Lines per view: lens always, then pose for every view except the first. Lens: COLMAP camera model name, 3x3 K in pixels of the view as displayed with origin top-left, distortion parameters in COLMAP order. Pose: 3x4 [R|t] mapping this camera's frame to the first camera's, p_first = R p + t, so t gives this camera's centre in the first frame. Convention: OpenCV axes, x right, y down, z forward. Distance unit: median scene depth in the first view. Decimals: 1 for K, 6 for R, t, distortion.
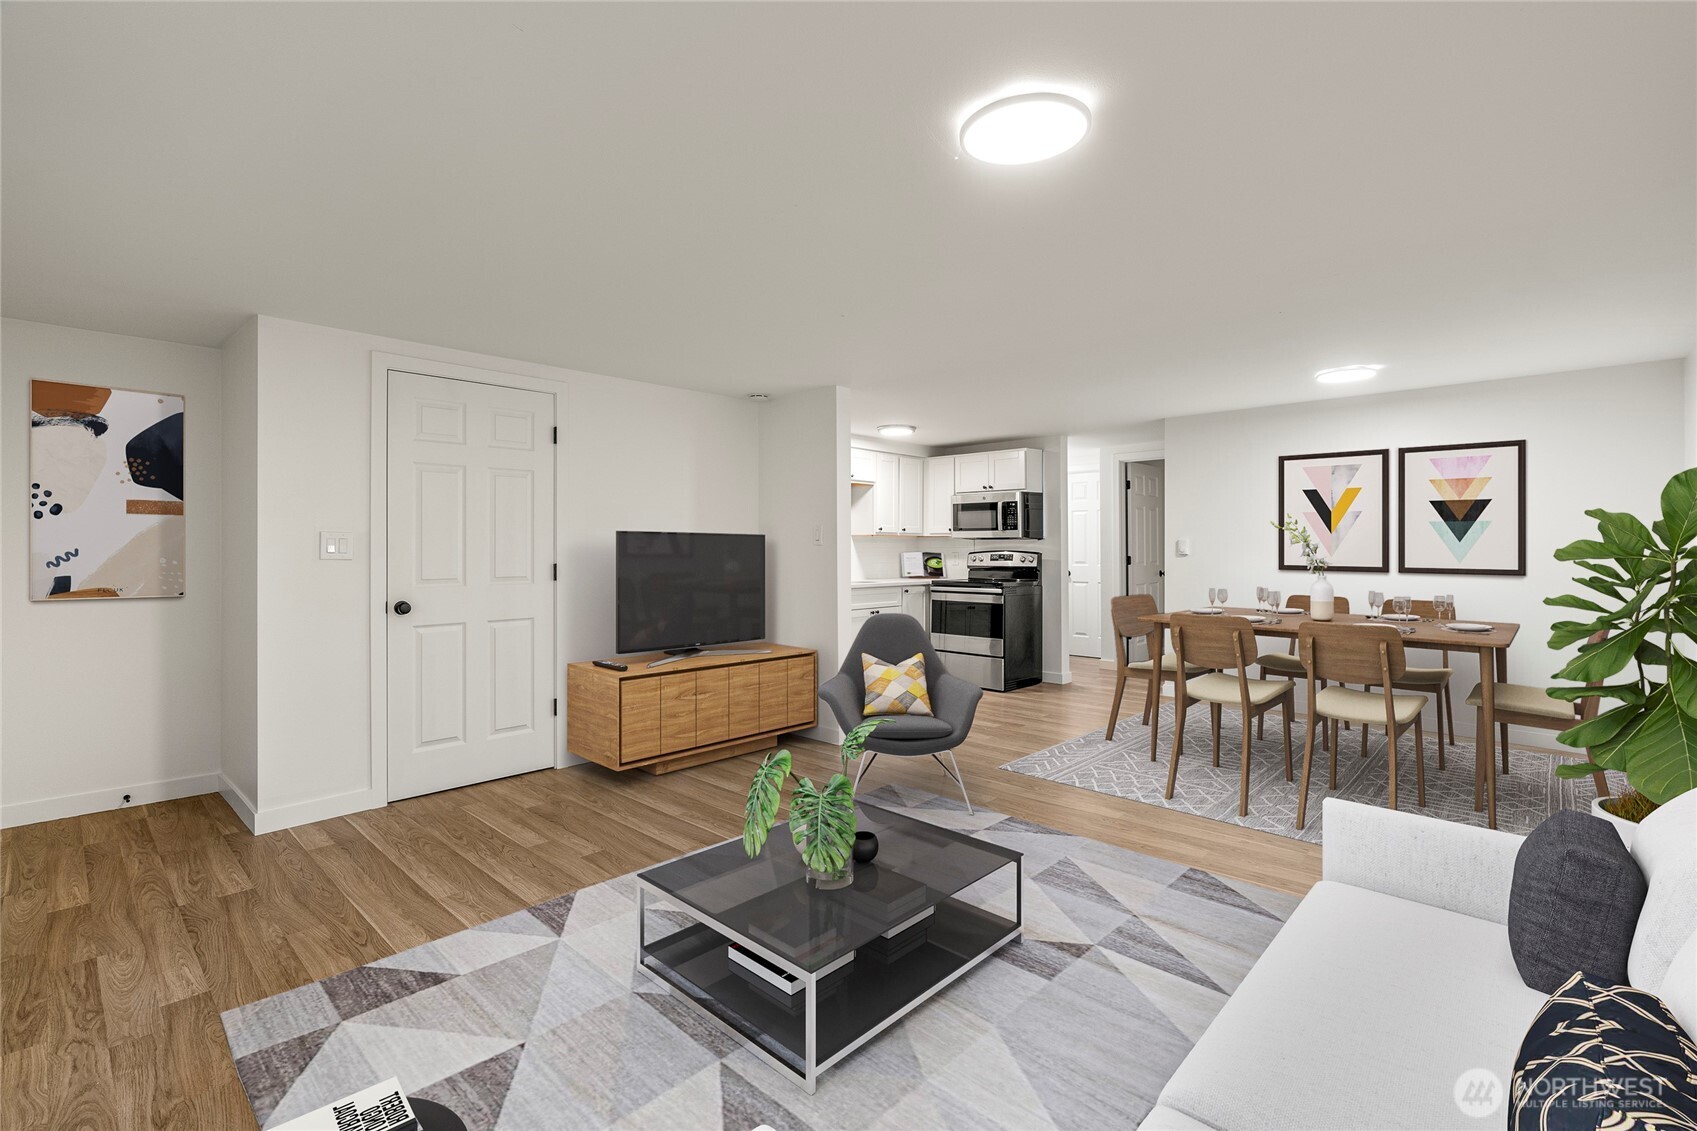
lens RADIAL K [[776.1, 0, 850.5], [0, 776.1, 537.6], [0, 0, 1]] dist [-0.000474, 0.000222]
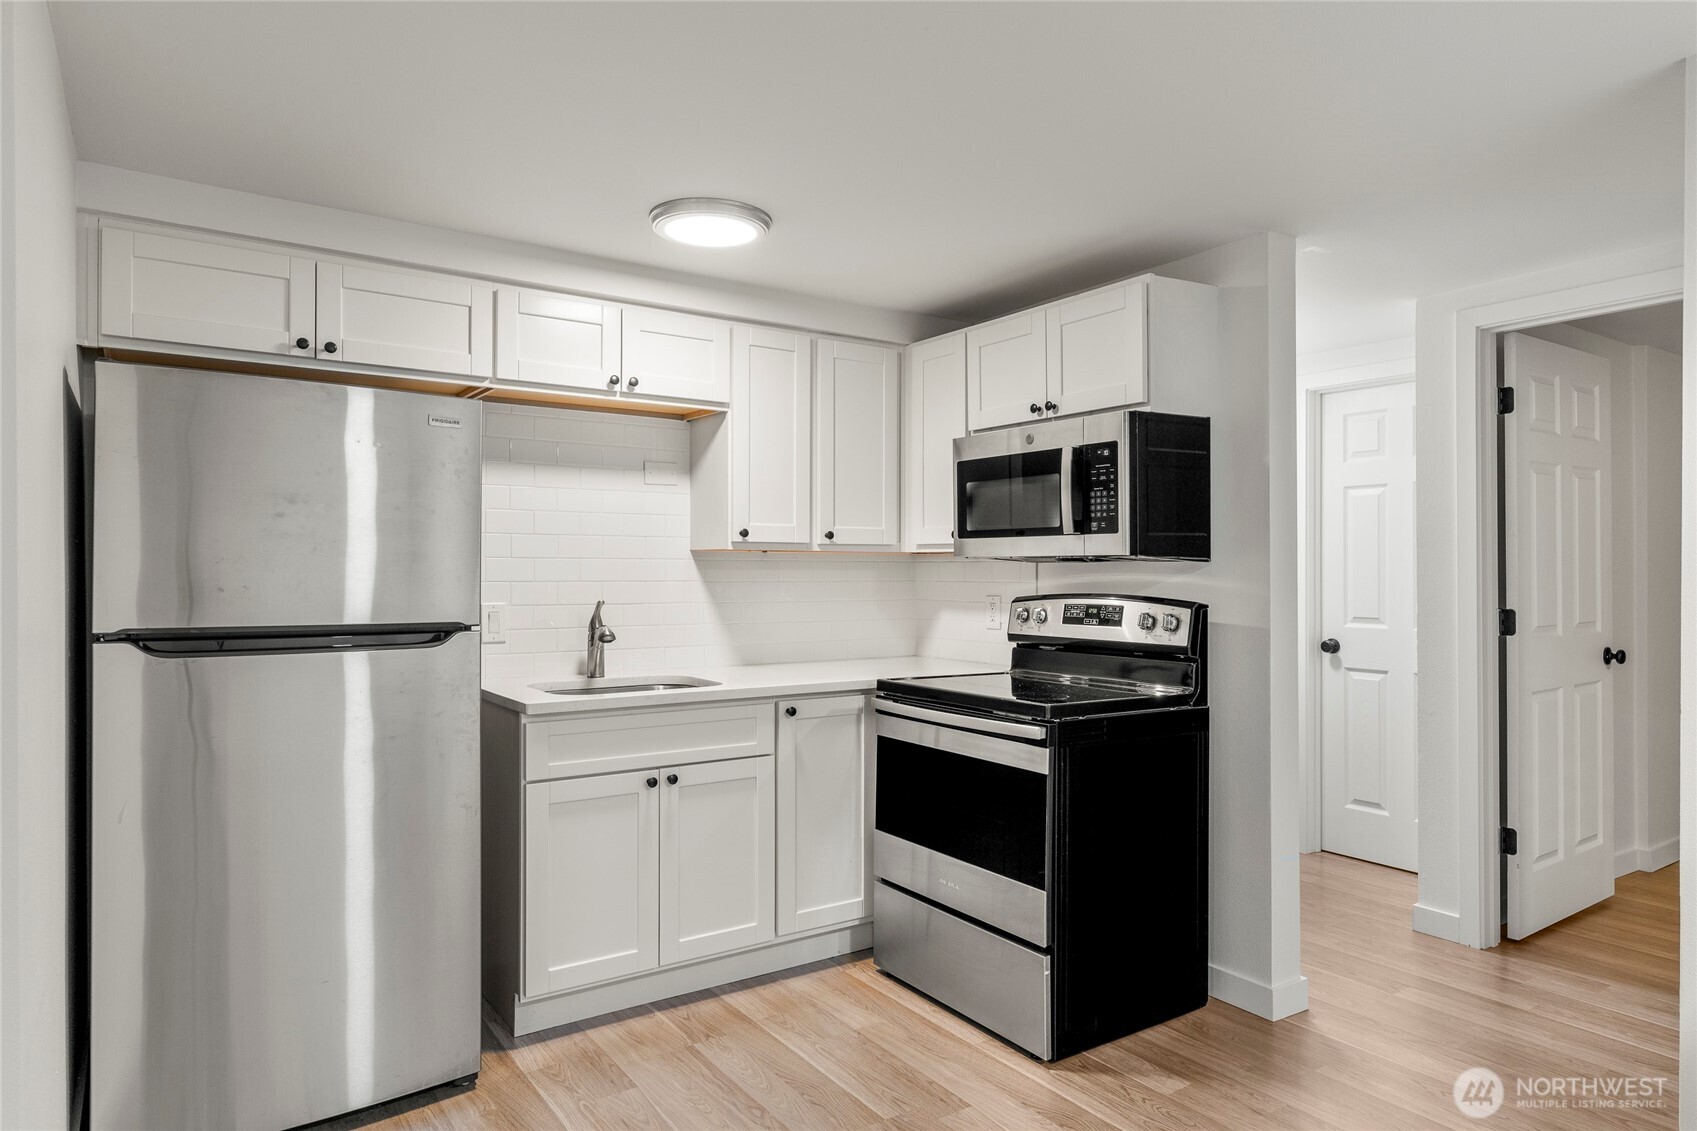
lens RADIAL K [[1032.0, 0, 848.5], [0, 1032.0, 565.5], [0, 0, 1]] dist [0.001077, -0.000300]
pose [[0.974789, -0.000191, -0.223127, 0.196420], [0.002331, 0.999954, 0.009328, -0.000485], [0.223115, -0.009613, 0.974745, 0.546380]]
